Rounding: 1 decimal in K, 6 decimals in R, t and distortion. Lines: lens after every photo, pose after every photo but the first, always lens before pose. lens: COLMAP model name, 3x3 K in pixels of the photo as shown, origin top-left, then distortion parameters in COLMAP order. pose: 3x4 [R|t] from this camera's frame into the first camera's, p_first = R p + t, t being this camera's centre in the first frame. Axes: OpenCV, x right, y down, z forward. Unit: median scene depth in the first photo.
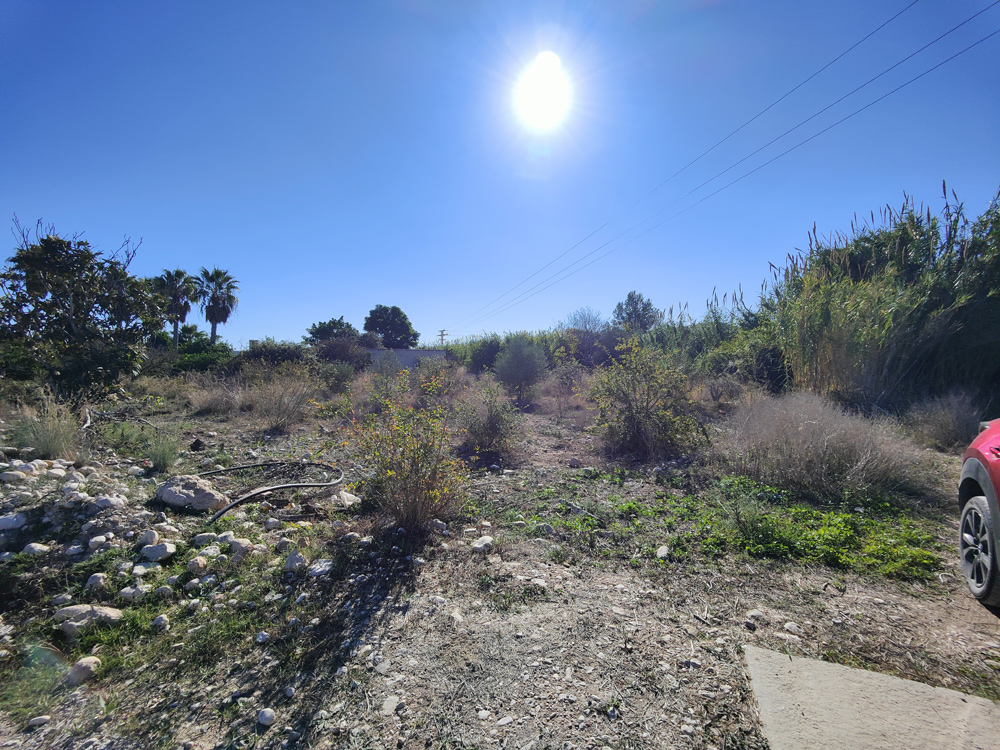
lens RADIAL K [[431.1, 0, 503.8], [0, 431.1, 376.1], [0, 0, 1]] dist [-0.000031, -0.004547]
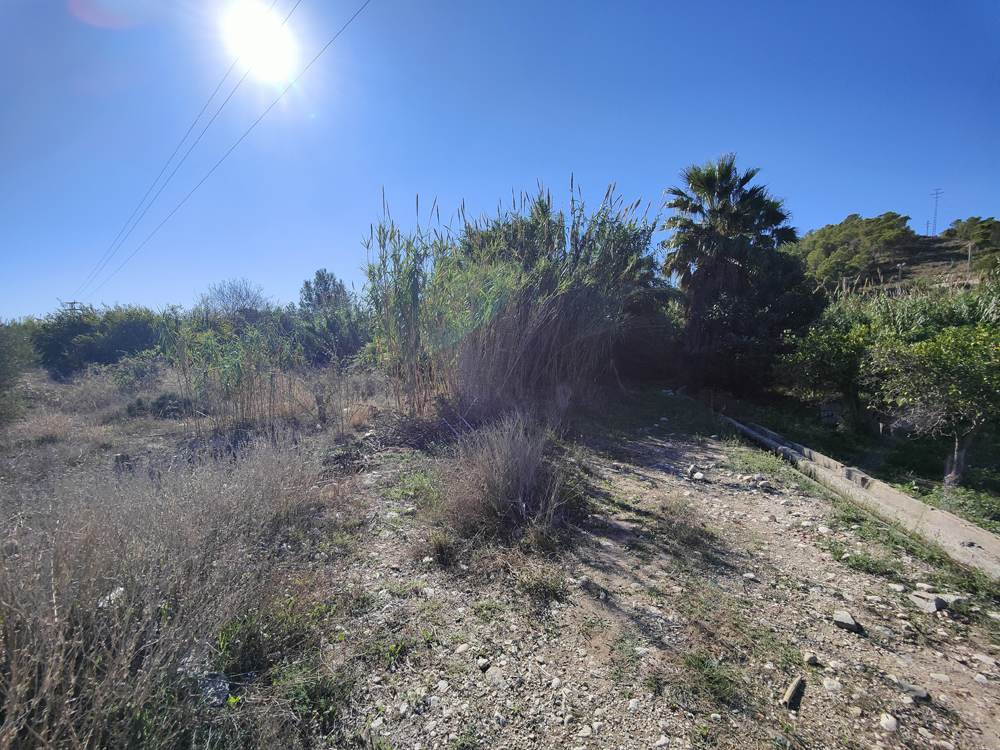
lens RADIAL K [[431.1, 0, 503.8], [0, 431.1, 376.1], [0, 0, 1]] dist [-0.000031, -0.004547]
pose [[0.838883, -0.011639, 0.544188, 0.135184], [-0.000805, 0.999744, 0.022624, -0.005497], [-0.544312, -0.019417, 0.838658, 0.092020]]
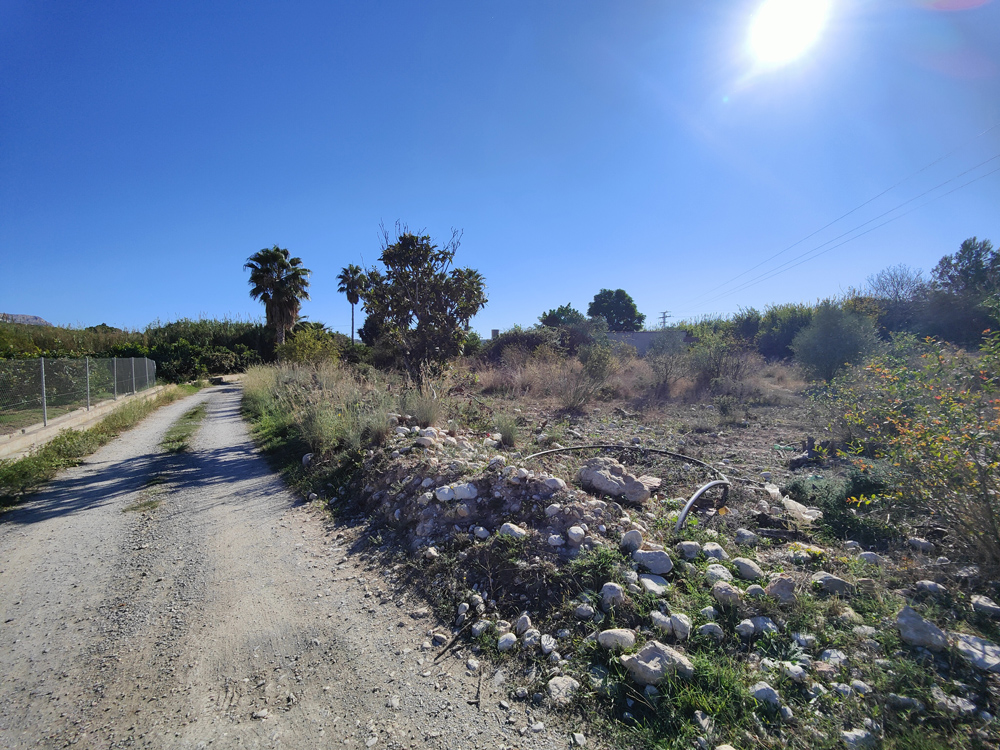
lens RADIAL K [[431.1, 0, 503.8], [0, 431.1, 376.1], [0, 0, 1]] dist [-0.000031, -0.004547]
pose [[0.884193, 0.011094, -0.466991, -0.048841], [0.004450, 0.999473, 0.032168, 0.003810], [0.467101, -0.030521, 0.883677, 0.014606]]
